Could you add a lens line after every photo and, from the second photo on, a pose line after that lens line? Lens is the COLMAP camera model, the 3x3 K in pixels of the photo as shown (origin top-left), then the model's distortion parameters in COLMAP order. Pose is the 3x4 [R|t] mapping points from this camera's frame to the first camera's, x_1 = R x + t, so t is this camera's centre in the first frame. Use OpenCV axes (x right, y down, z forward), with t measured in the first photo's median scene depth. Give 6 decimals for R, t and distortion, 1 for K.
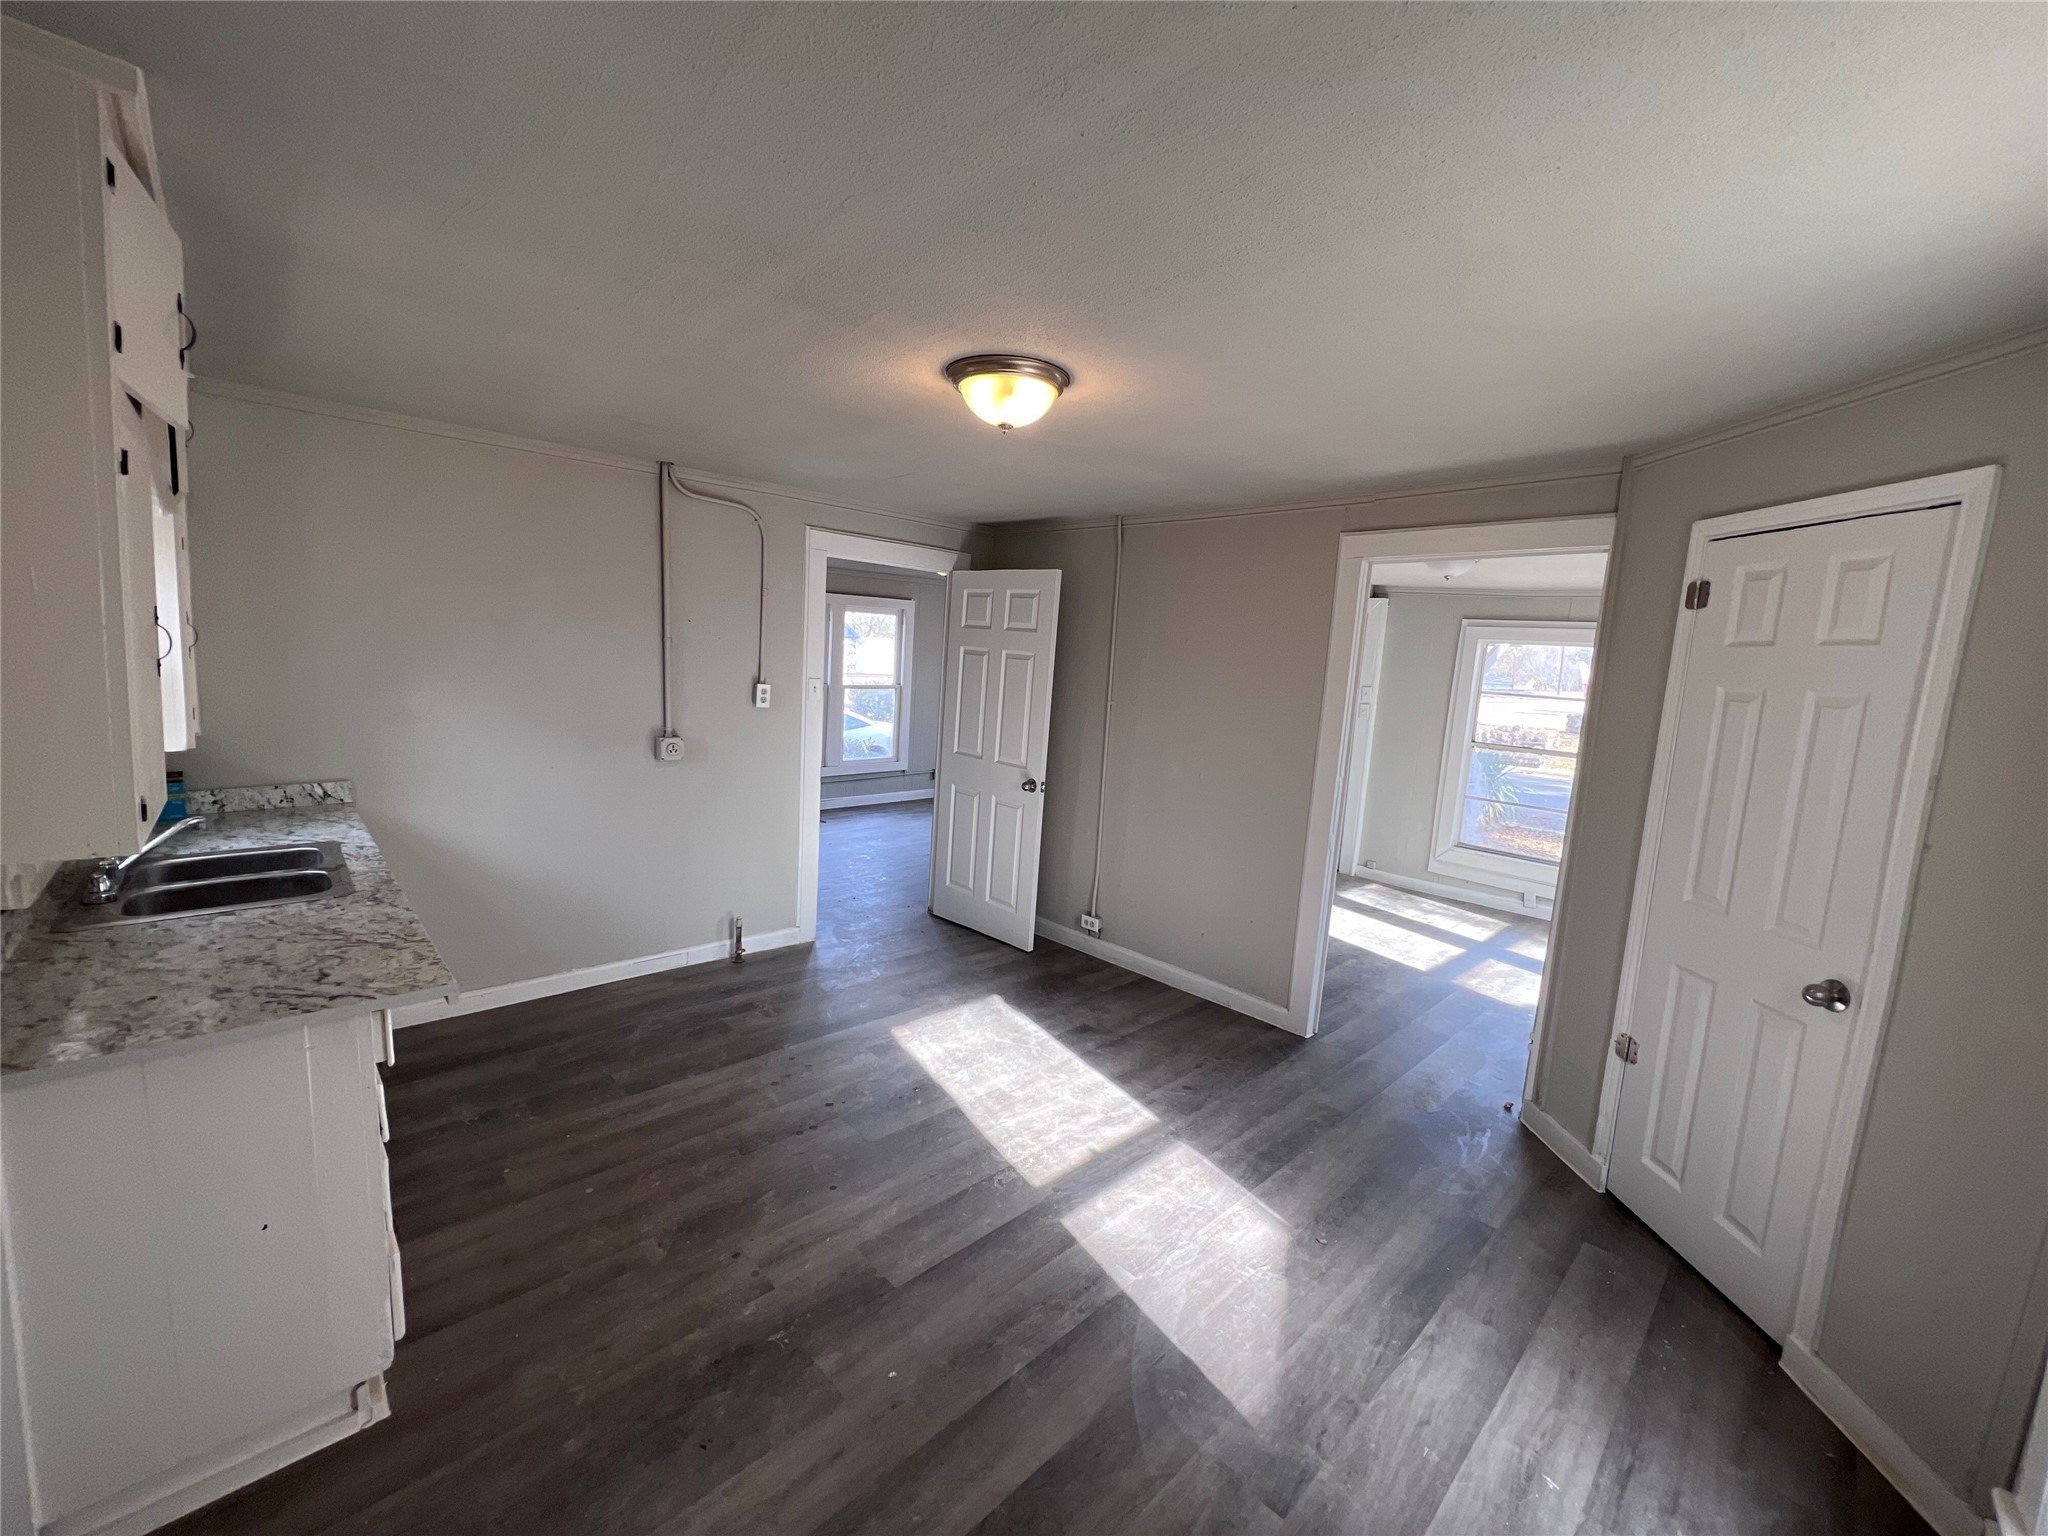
lens RADIAL K [[813.5, 0, 1022.6], [0, 813.5, 766.5], [0, 0, 1]] dist [-0.001158, -0.000037]
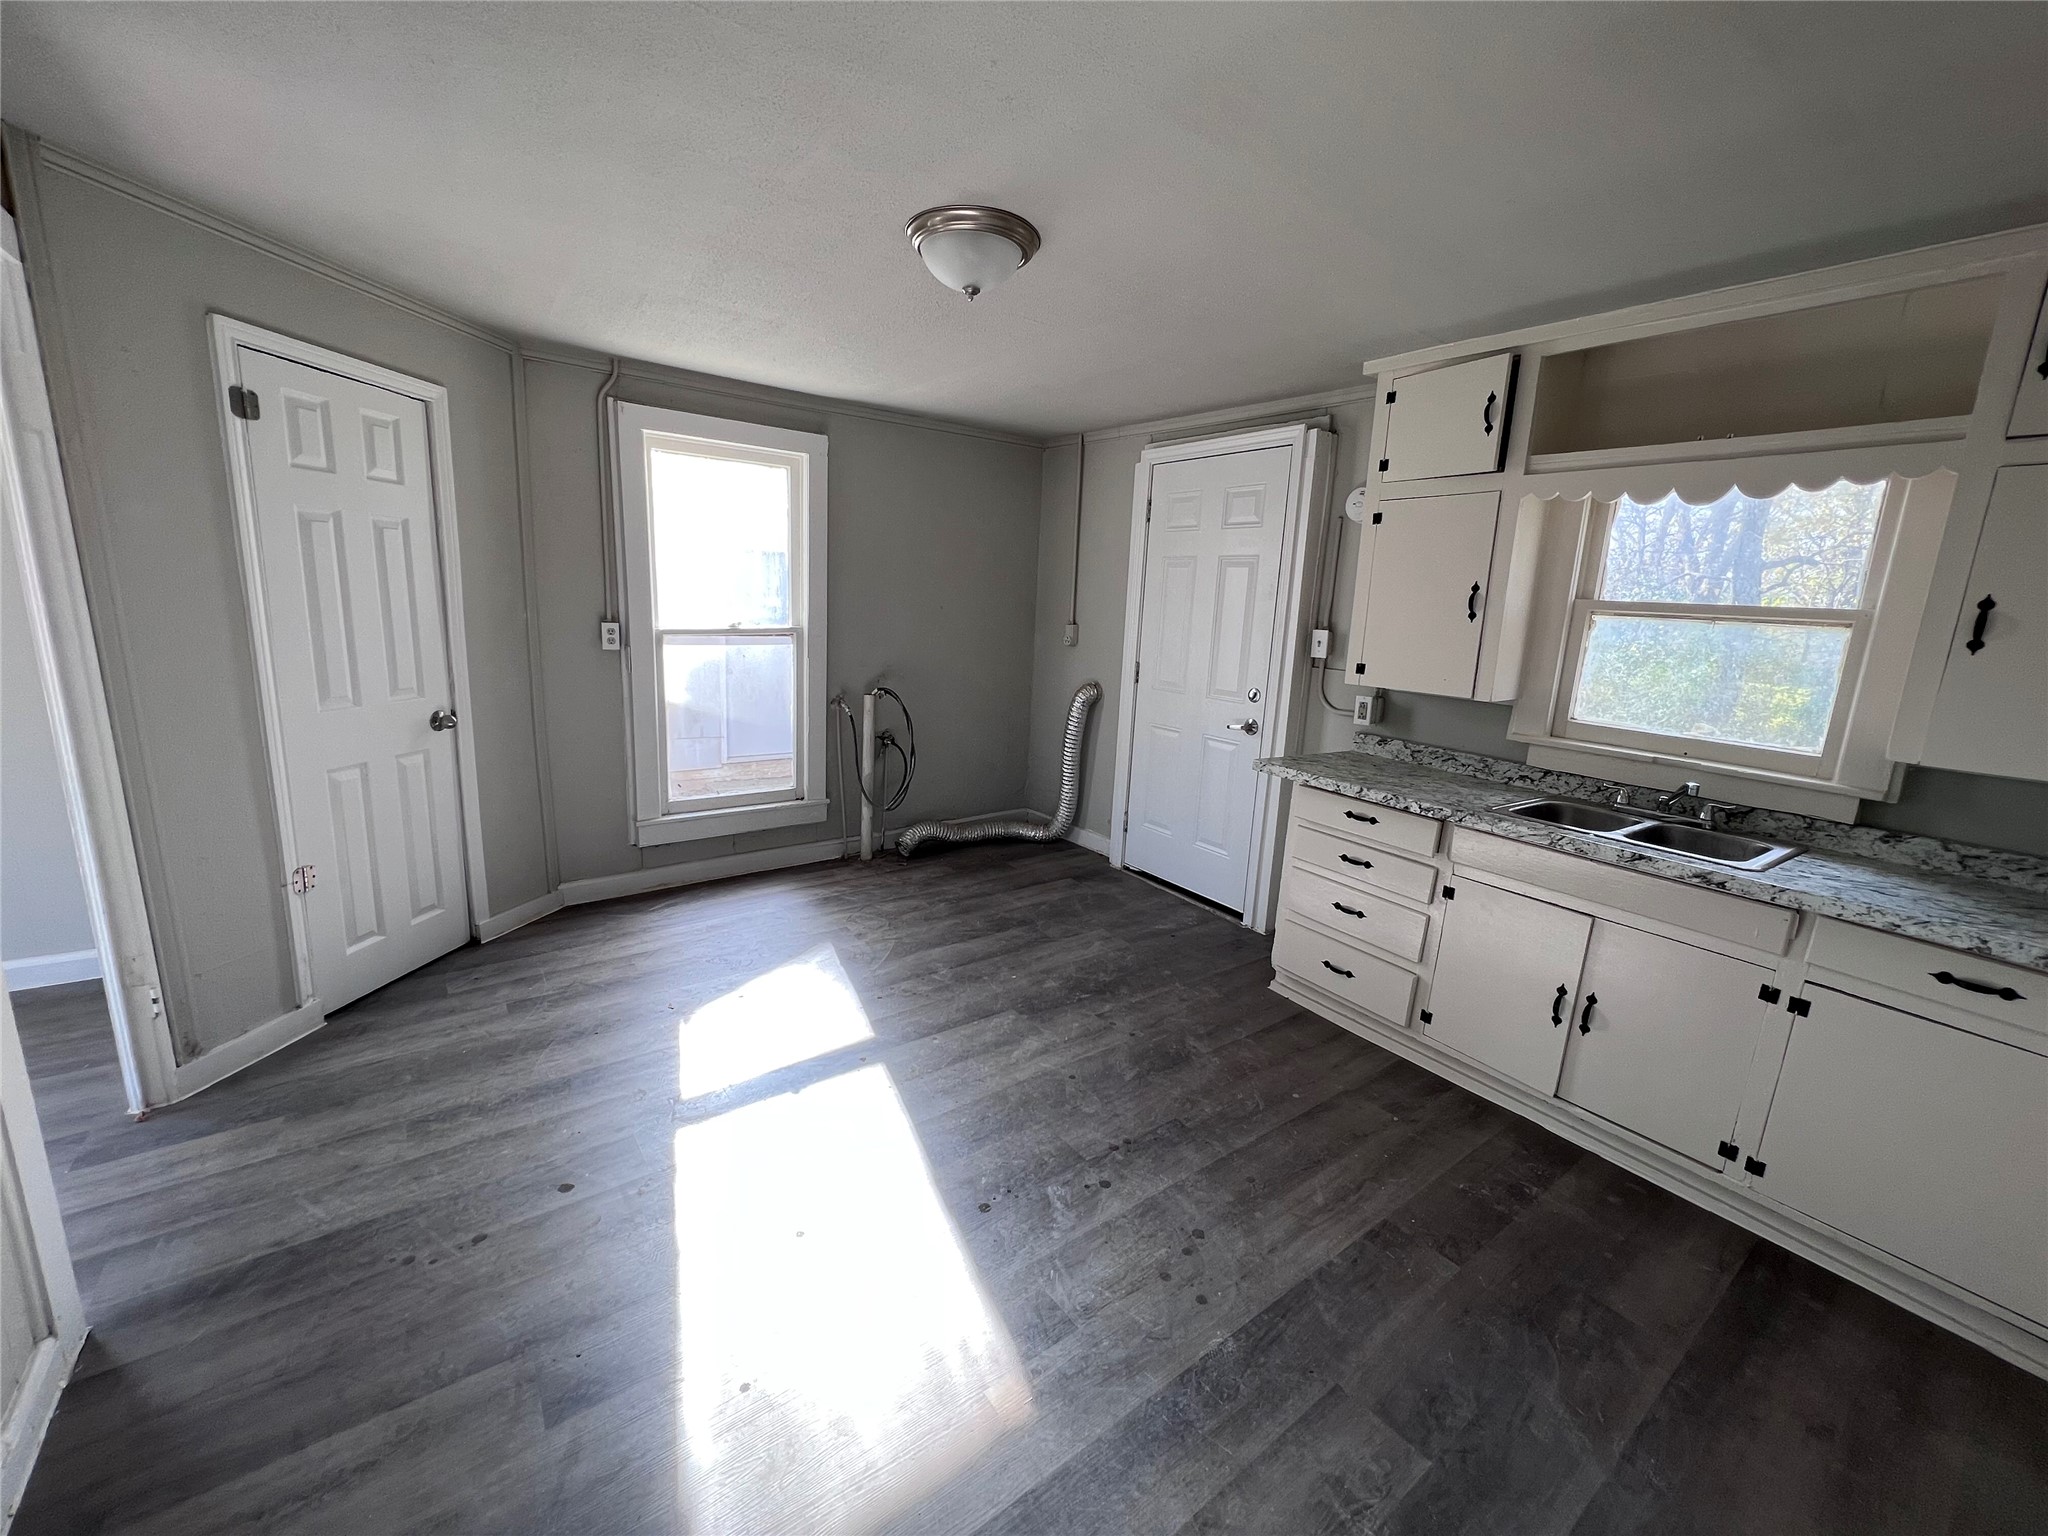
lens RADIAL K [[813.5, 0, 1019.3], [0, 813.5, 755.9], [0, 0, 1]] dist [-0.001158, -0.000037]
pose [[-0.985004, -0.131340, 0.111878, -0.230701], [-0.088154, 0.940544, 0.328033, -0.216214], [-0.148310, 0.313252, -0.938018, 1.889455]]
